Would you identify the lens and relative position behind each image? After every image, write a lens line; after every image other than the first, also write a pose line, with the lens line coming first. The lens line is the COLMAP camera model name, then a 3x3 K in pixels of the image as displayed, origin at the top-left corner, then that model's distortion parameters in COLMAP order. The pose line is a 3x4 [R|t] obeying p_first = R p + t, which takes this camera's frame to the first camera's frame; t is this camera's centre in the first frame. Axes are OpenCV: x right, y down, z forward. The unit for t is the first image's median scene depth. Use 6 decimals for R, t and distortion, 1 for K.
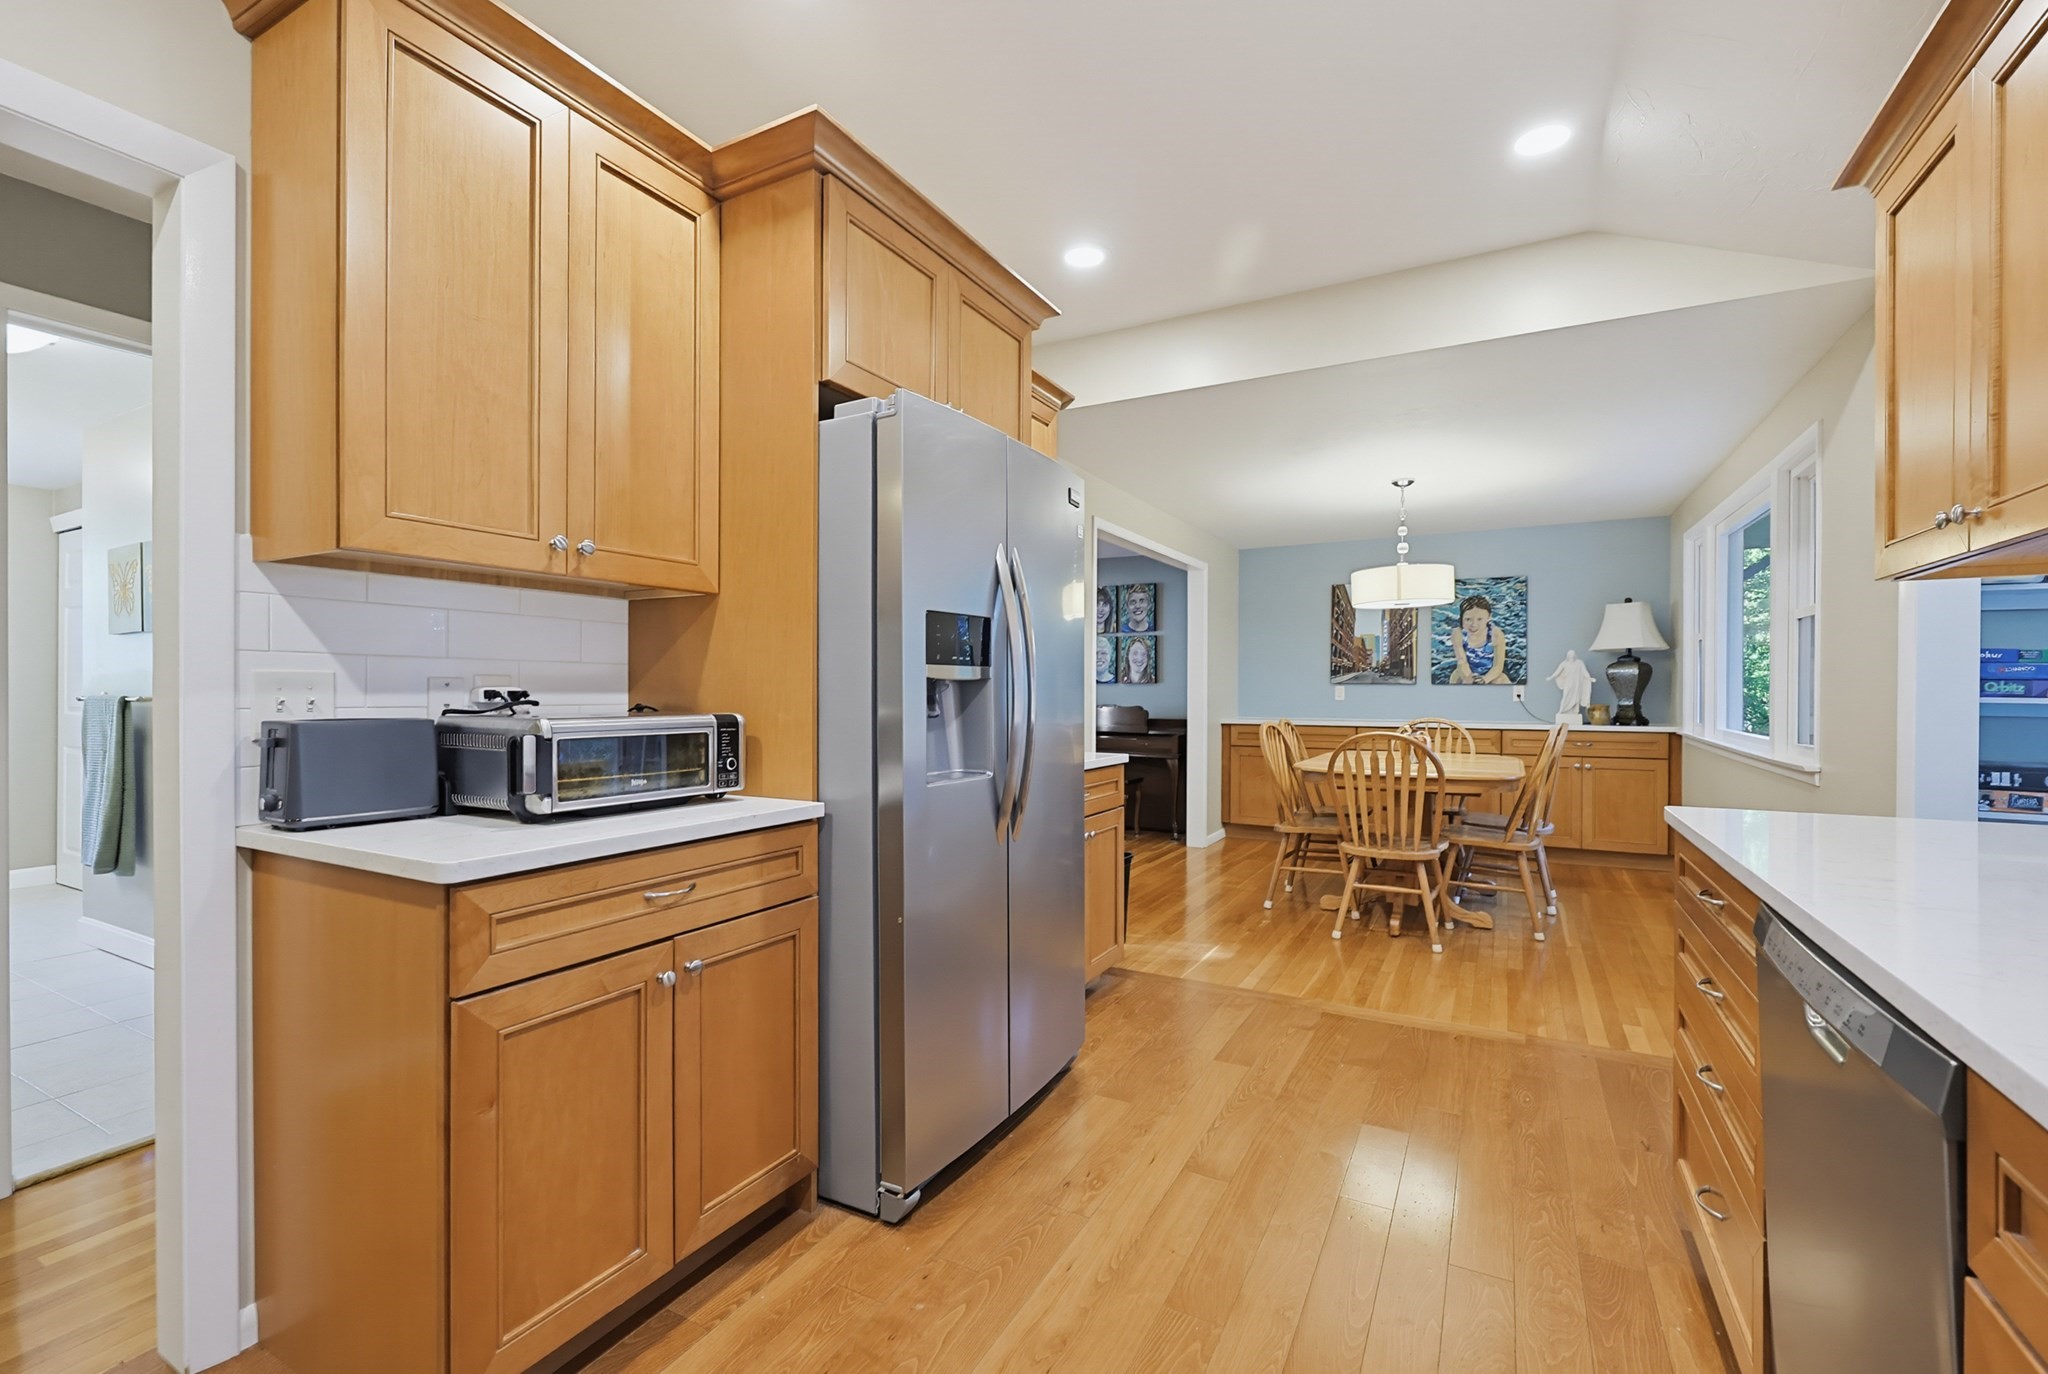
lens RADIAL K [[880.1, 0, 1034.4], [0, 880.1, 696.2], [0, 0, 1]] dist [0.000326, -0.000011]
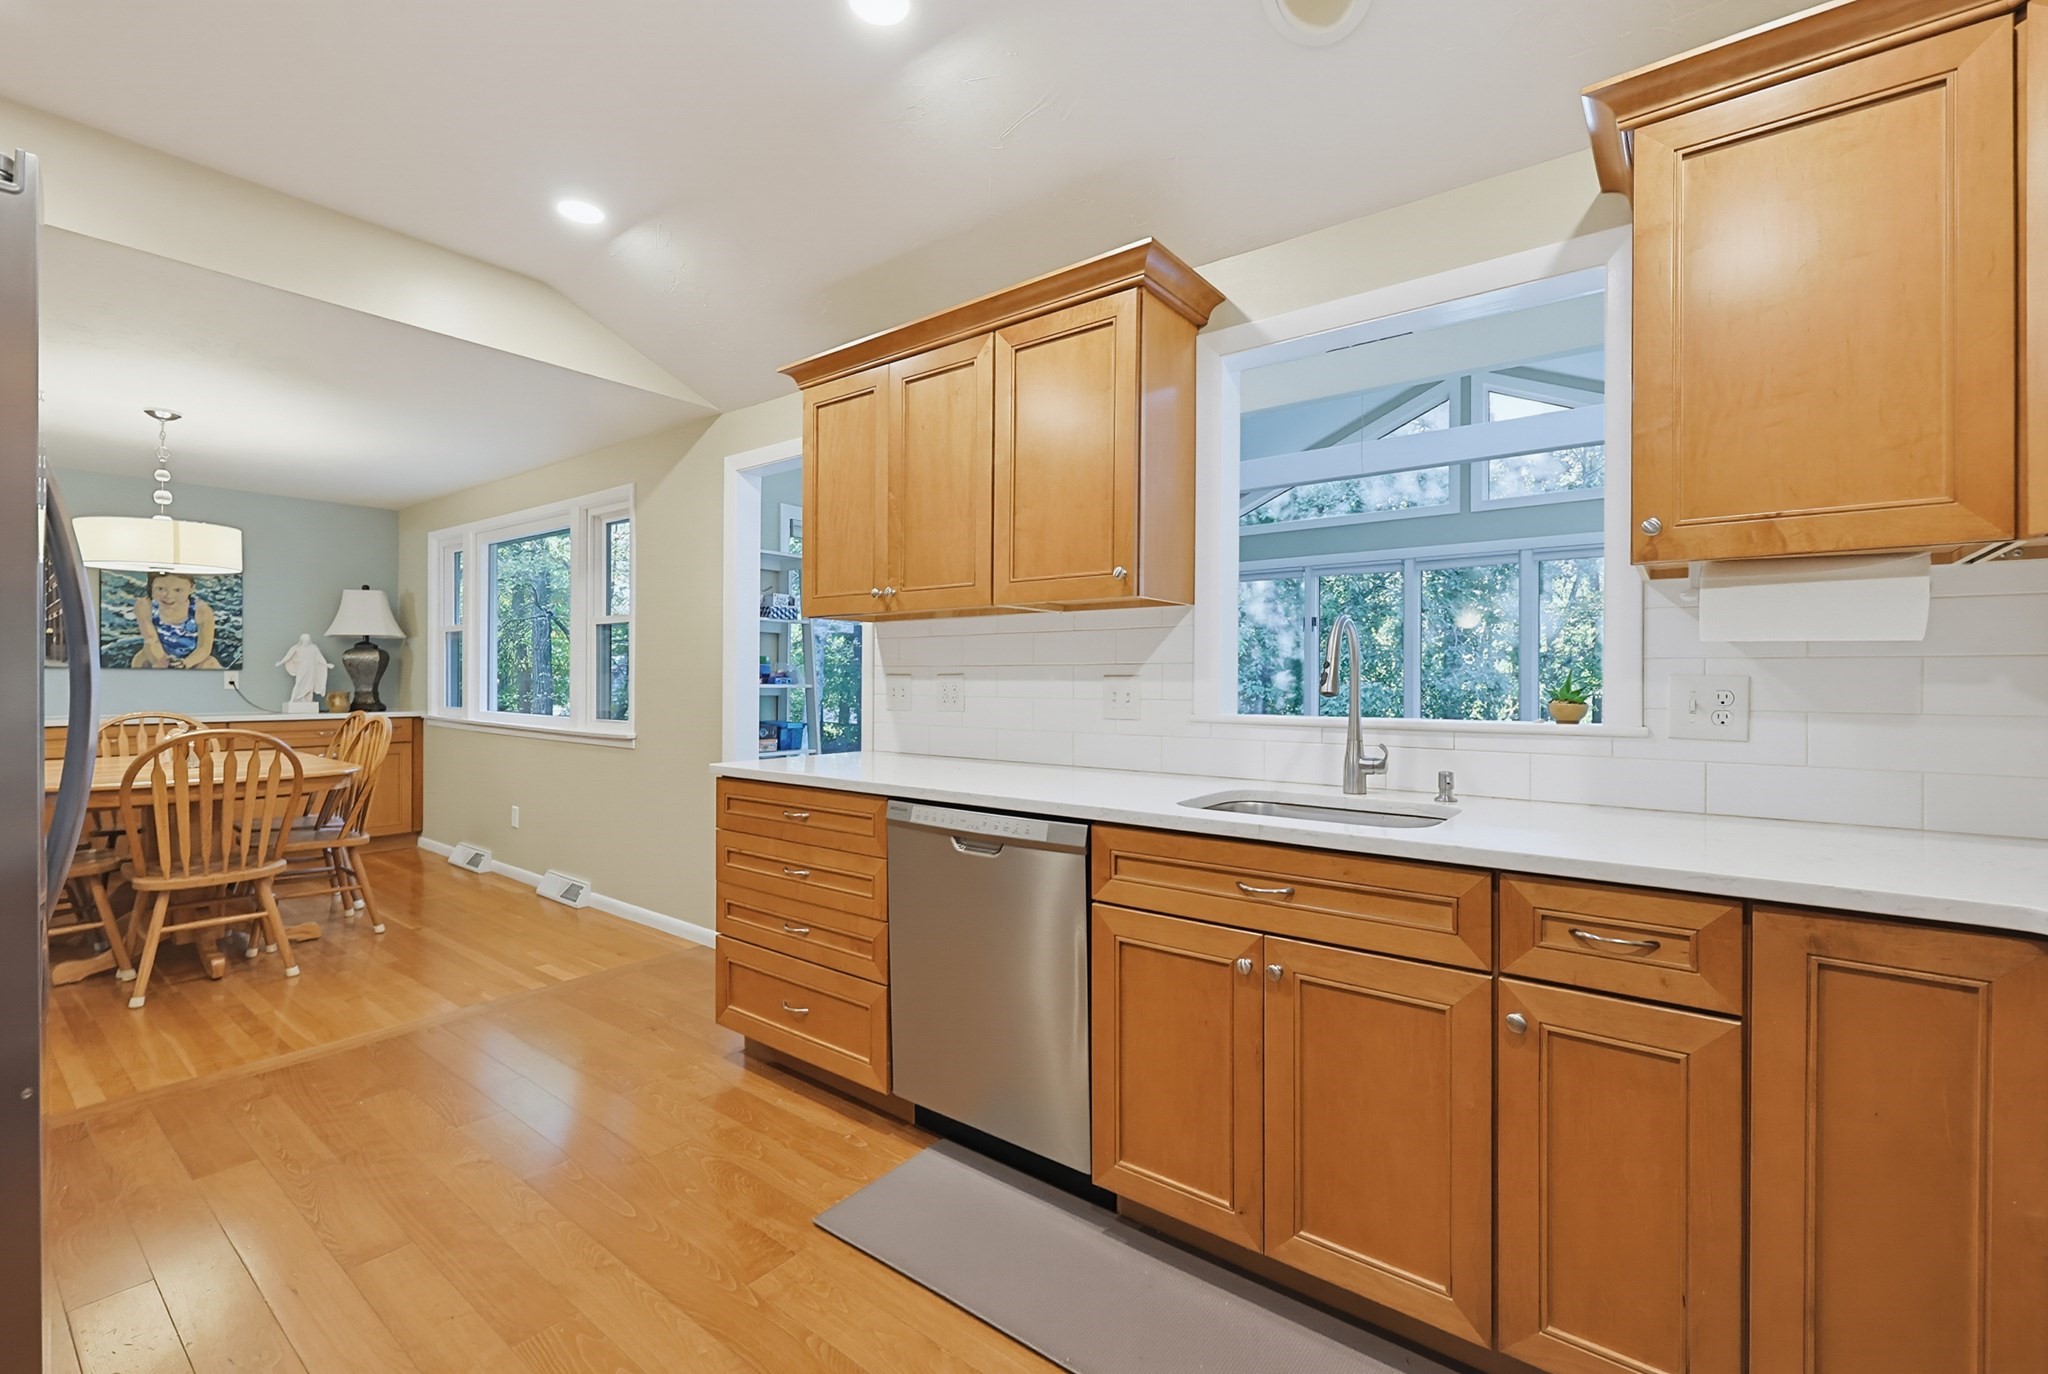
lens RADIAL K [[884.8, 0, 1020.6], [0, 884.8, 680.7], [0, 0, 1]] dist [0.000792, -0.000004]
pose [[0.168827, -0.002722, 0.985642, -0.192144], [0.001417, 0.999996, 0.002519, -0.003602], [-0.985645, 0.000971, 0.168831, 0.088014]]
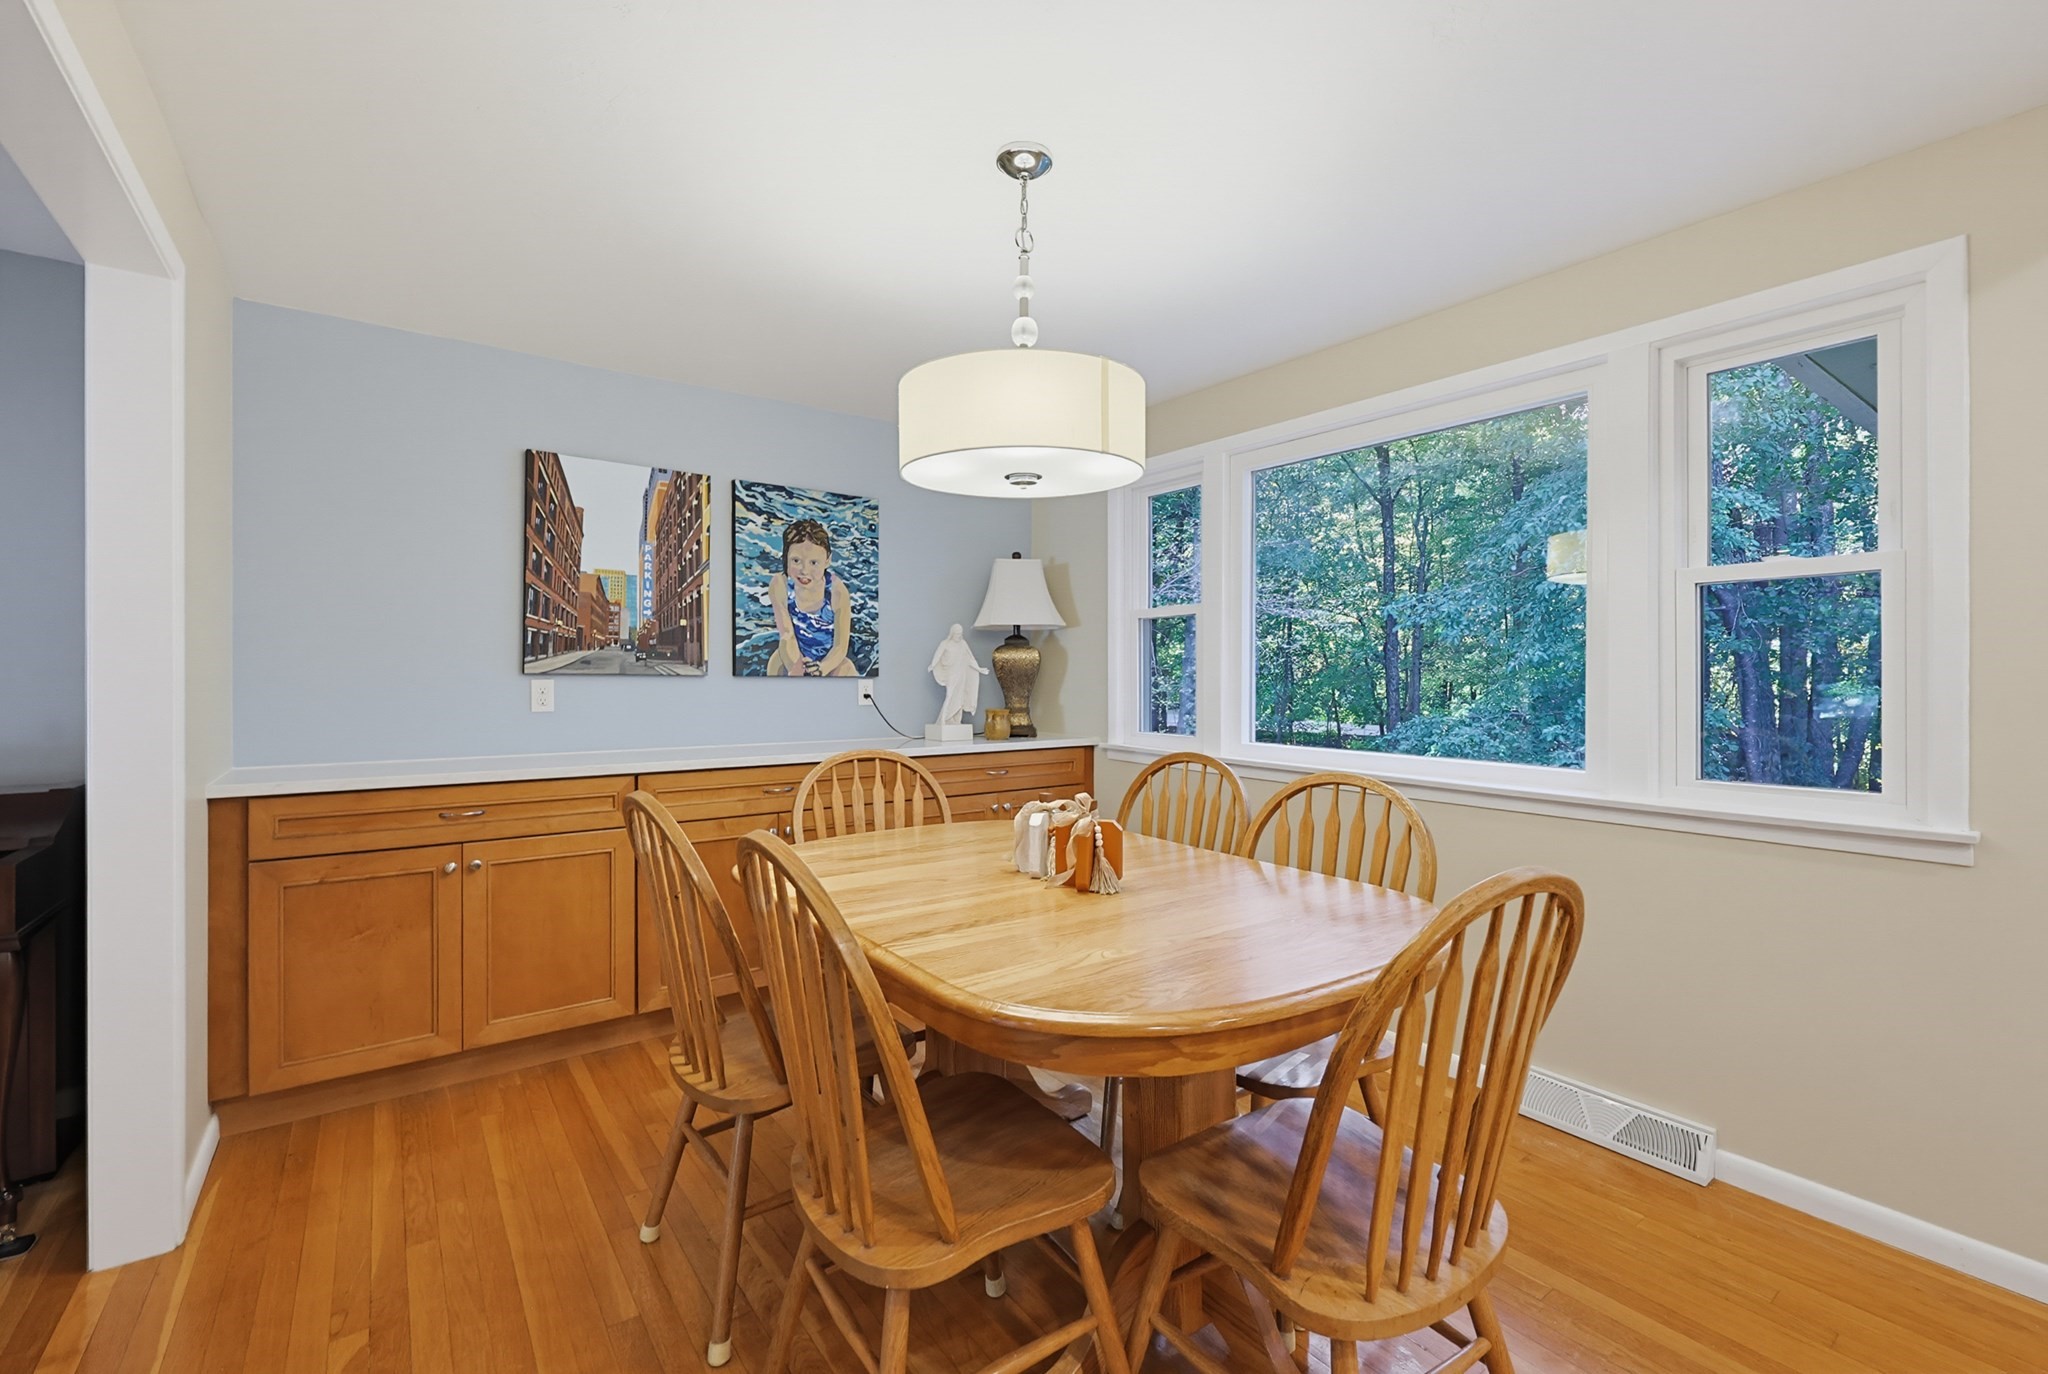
lens RADIAL K [[872.7, 0, 1028.3], [0, 872.7, 678.9], [0, 0, 1]] dist [0.000850, 0.000048]
pose [[0.422538, -0.003577, 0.906338, 0.057823], [0.006140, 0.999981, 0.001084, -0.012719], [-0.906324, 0.005107, 0.422552, 0.685236]]
